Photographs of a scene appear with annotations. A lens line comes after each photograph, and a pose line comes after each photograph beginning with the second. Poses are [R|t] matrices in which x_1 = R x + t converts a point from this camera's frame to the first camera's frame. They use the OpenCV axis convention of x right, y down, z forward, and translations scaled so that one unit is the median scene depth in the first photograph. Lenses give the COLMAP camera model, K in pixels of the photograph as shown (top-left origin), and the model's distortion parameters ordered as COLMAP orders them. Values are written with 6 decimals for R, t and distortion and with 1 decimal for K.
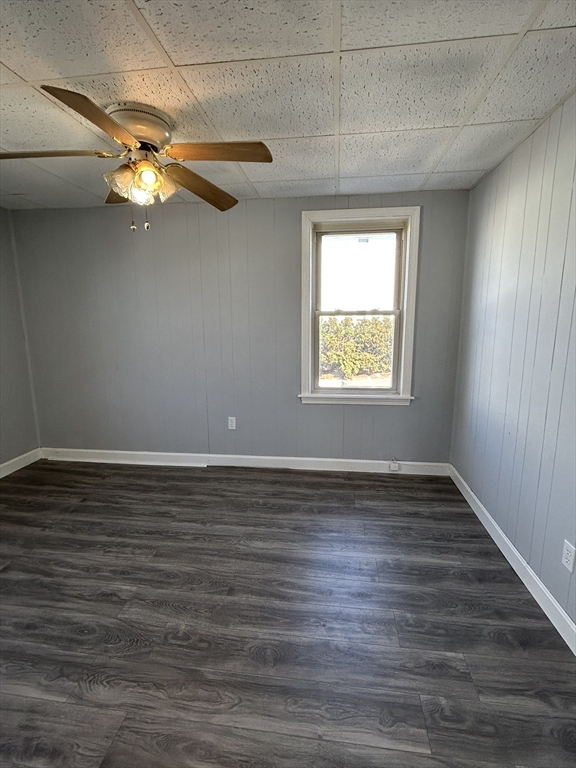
lens RADIAL K [[369.1, 0, 288.9], [0, 369.1, 386.9], [0, 0, 1]] dist [-0.004220, 0.004963]
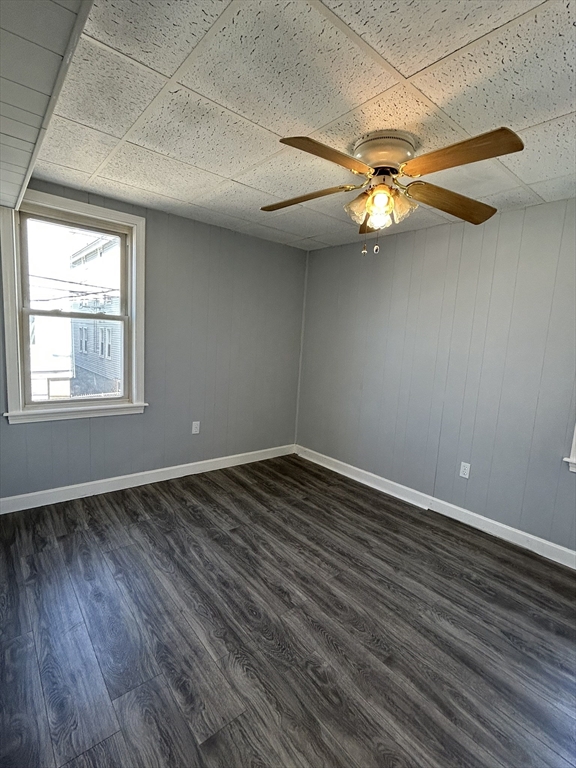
lens RADIAL K [[369.1, 0, 288.9], [0, 369.1, 386.9], [0, 0, 1]] dist [-0.004220, 0.004963]
pose [[0.733629, 0.138736, -0.665238, 0.133761], [-0.187880, 0.982189, -0.002359, -0.017658], [0.653062, 0.126716, 0.746628, 0.120545]]
